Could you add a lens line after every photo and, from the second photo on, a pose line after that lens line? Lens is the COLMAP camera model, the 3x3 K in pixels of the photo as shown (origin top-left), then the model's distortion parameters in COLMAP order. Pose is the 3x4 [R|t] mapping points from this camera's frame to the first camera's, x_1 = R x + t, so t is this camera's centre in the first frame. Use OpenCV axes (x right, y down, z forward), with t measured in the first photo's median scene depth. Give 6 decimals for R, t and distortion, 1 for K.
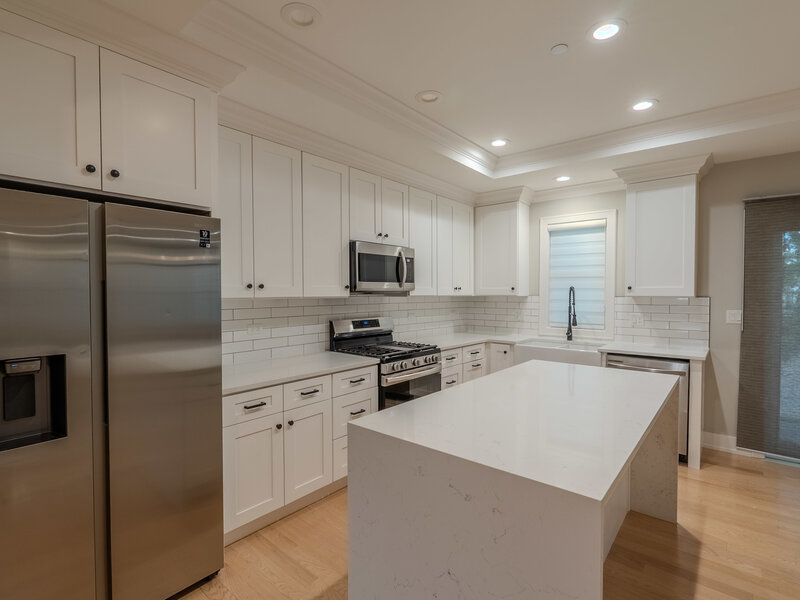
lens RADIAL K [[399.4, 0, 400.0], [0, 399.4, 300.0], [0, 0, 1]] dist [-0.002054, -0.000296]
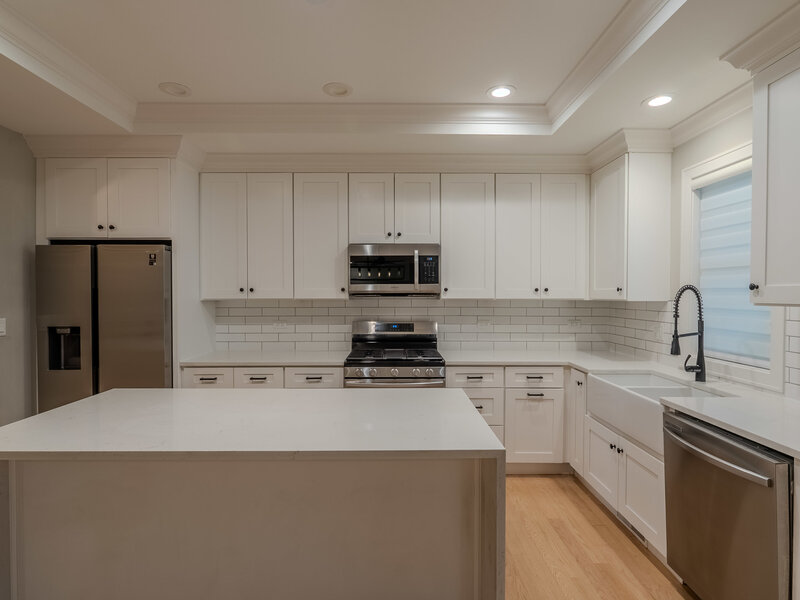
lens RADIAL K [[430.3, 0, 400.0], [0, 430.3, 300.0], [0, 0, 1]] dist [-0.000640, 0.000175]
pose [[0.648941, 0.012236, -0.760740, 0.698687], [-0.015677, 0.999873, 0.002709, -0.009131], [0.760677, 0.010169, 0.649051, 0.331322]]
